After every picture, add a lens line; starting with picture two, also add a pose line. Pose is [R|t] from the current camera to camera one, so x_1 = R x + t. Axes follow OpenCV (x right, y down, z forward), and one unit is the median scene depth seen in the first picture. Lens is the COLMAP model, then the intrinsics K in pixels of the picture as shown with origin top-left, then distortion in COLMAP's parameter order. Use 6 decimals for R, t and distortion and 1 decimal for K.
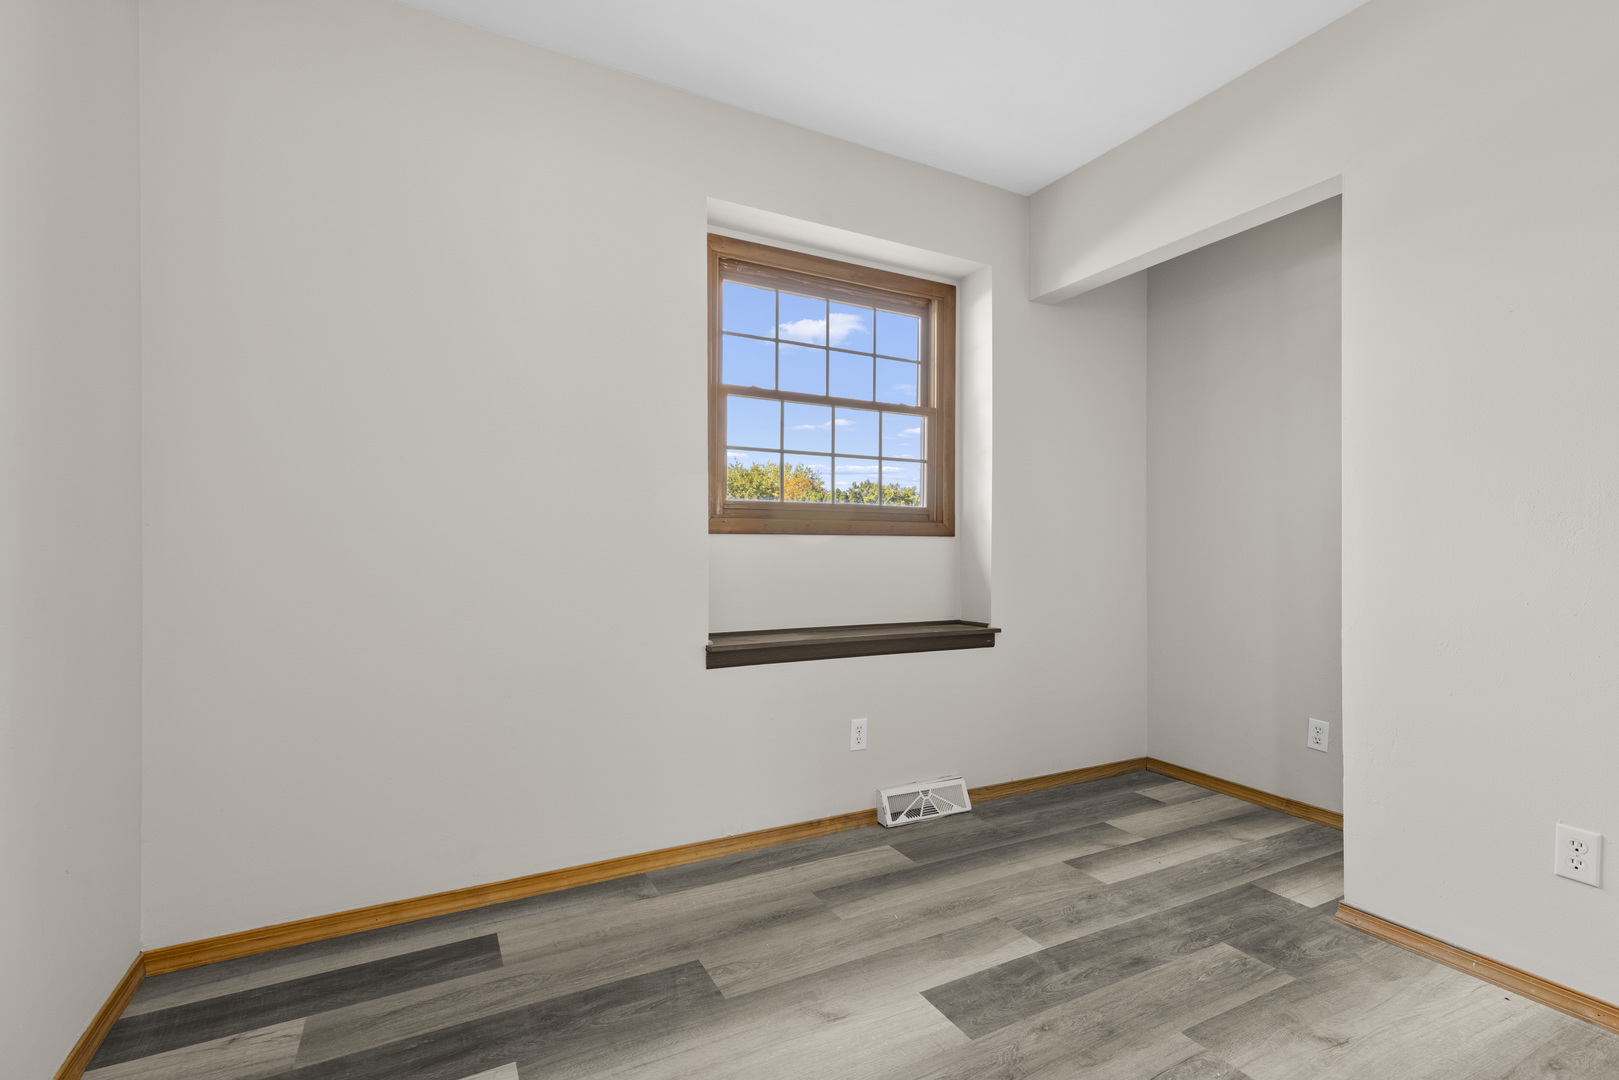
lens RADIAL K [[743.0, 0, 810.7], [0, 743.0, 554.9], [0, 0, 1]] dist [0.000035, -0.000658]
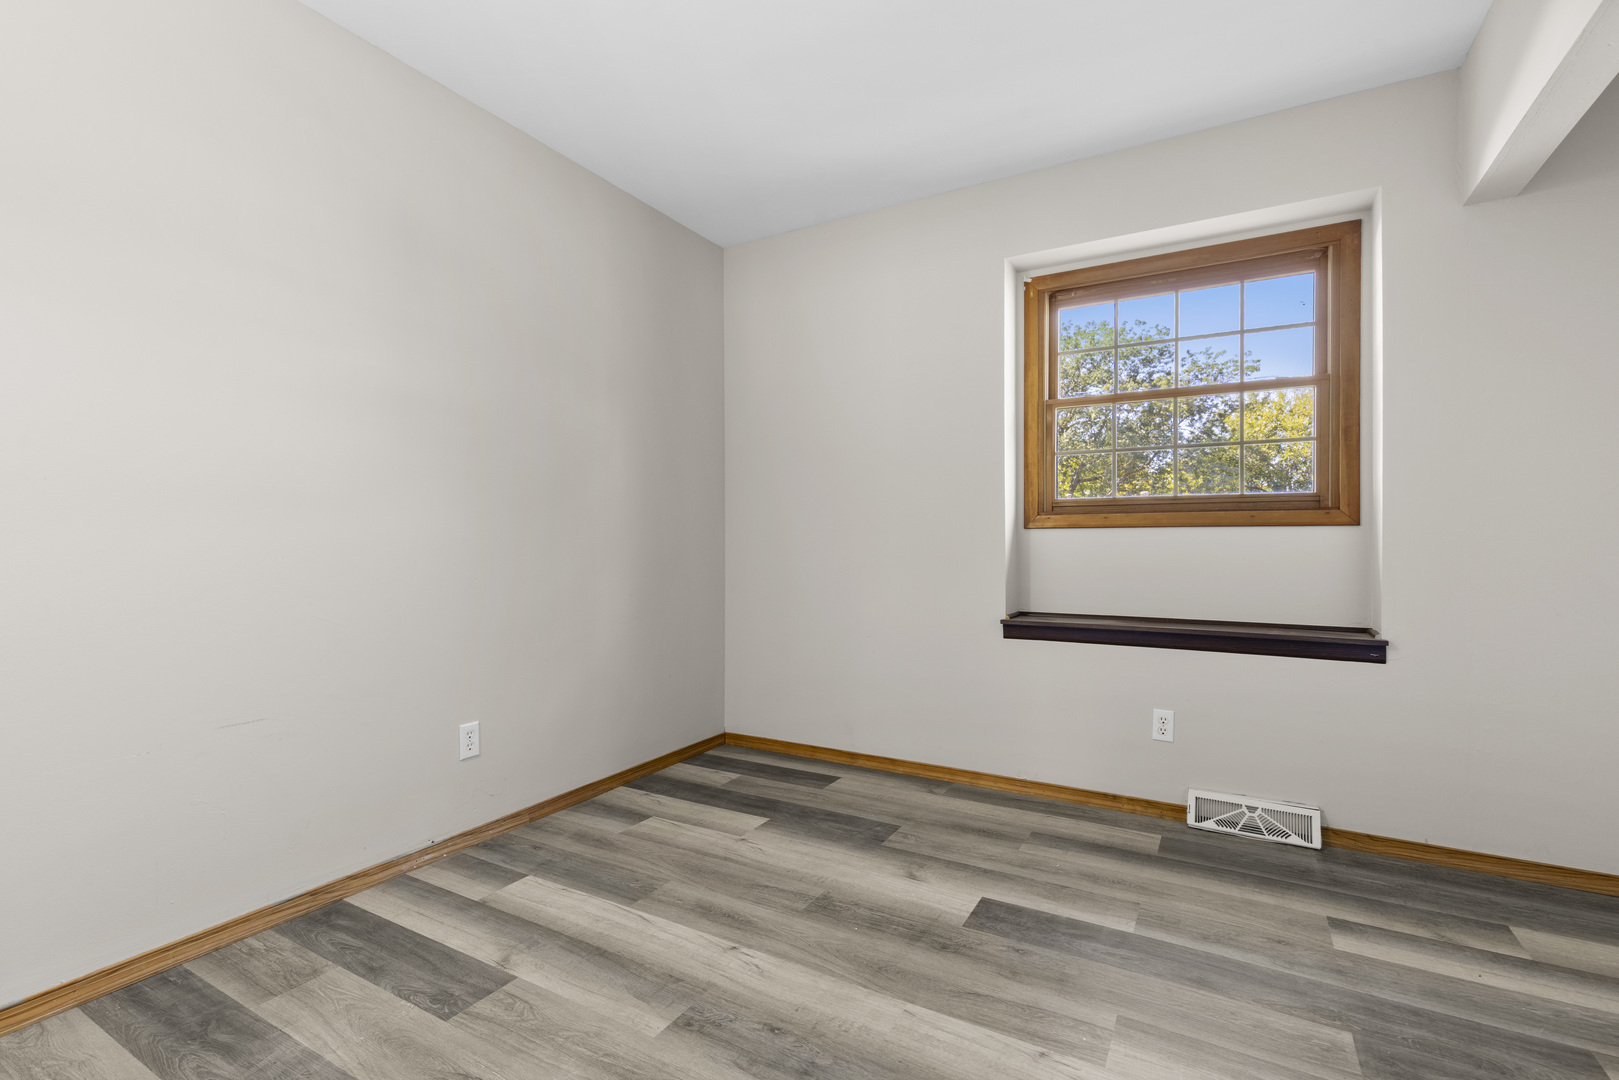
lens RADIAL K [[767.5, 0, 809.5], [0, 767.5, 540.0], [0, 0, 1]] dist [-0.018411, 0.000560]
pose [[0.512975, 0.001683, -0.858402, 0.768457], [-0.006659, 0.999976, -0.002019, -0.004309], [0.858378, 0.006752, 0.512973, 0.061547]]
